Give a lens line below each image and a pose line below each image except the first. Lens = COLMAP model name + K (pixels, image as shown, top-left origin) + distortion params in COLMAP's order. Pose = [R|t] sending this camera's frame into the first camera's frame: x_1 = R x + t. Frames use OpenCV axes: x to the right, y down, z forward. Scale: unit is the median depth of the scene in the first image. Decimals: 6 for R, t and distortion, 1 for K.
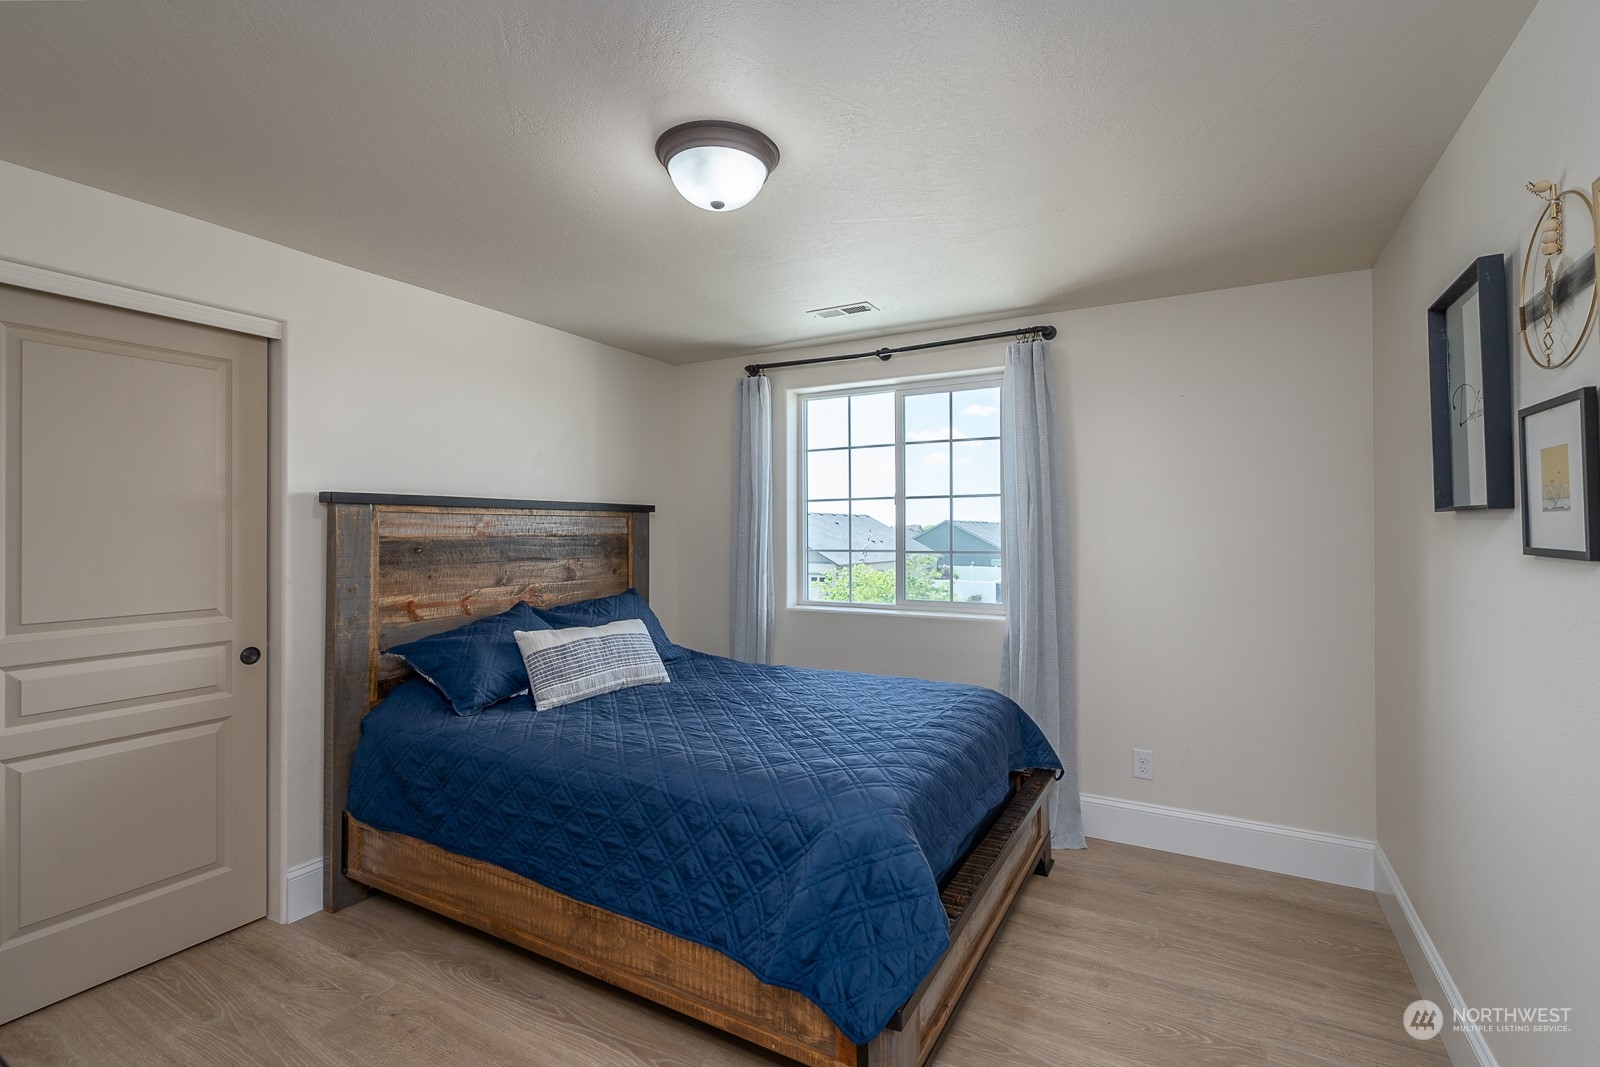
lens RADIAL K [[731.3, 0, 801.4], [0, 731.3, 526.1], [0, 0, 1]] dist [0.000296, -0.001383]
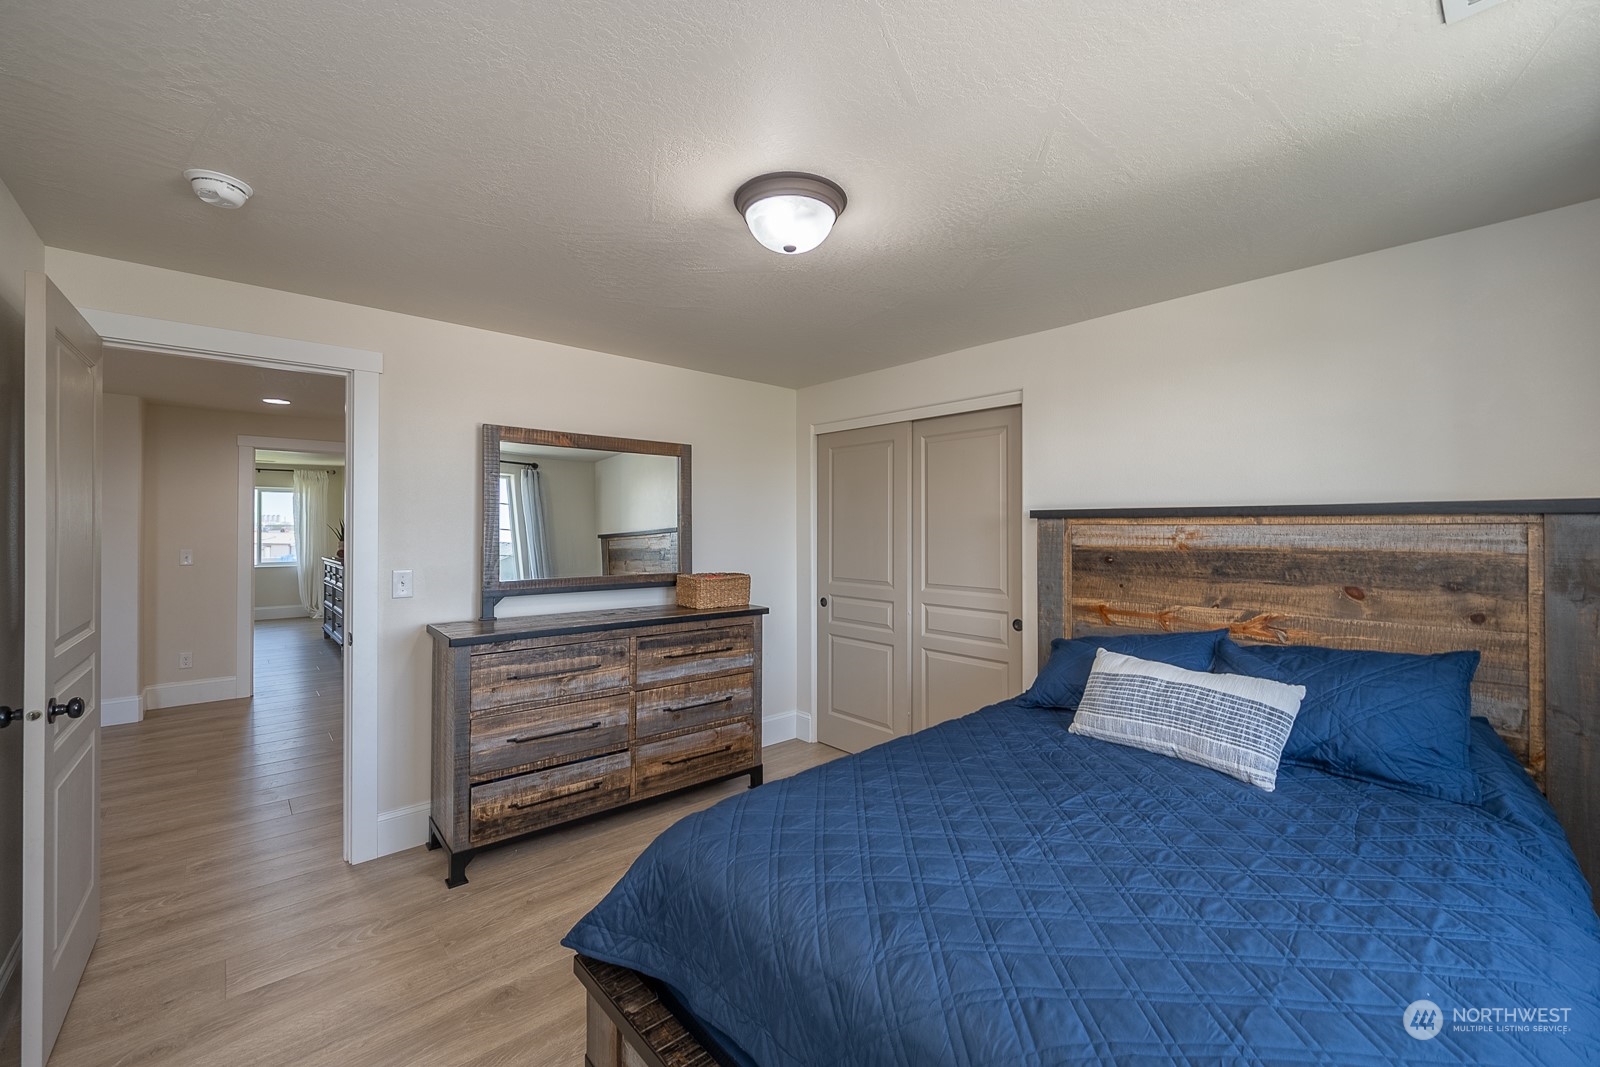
lens RADIAL K [[641.2, 0, 800.8], [0, 641.2, 530.0], [0, 0, 1]] dist [-0.000851, 0.000003]
pose [[-0.333325, 0.000522, -0.942812, 0.509883], [0.001283, 0.999999, 0.000100, -0.010671], [0.942811, -0.001176, -0.333326, 0.874526]]
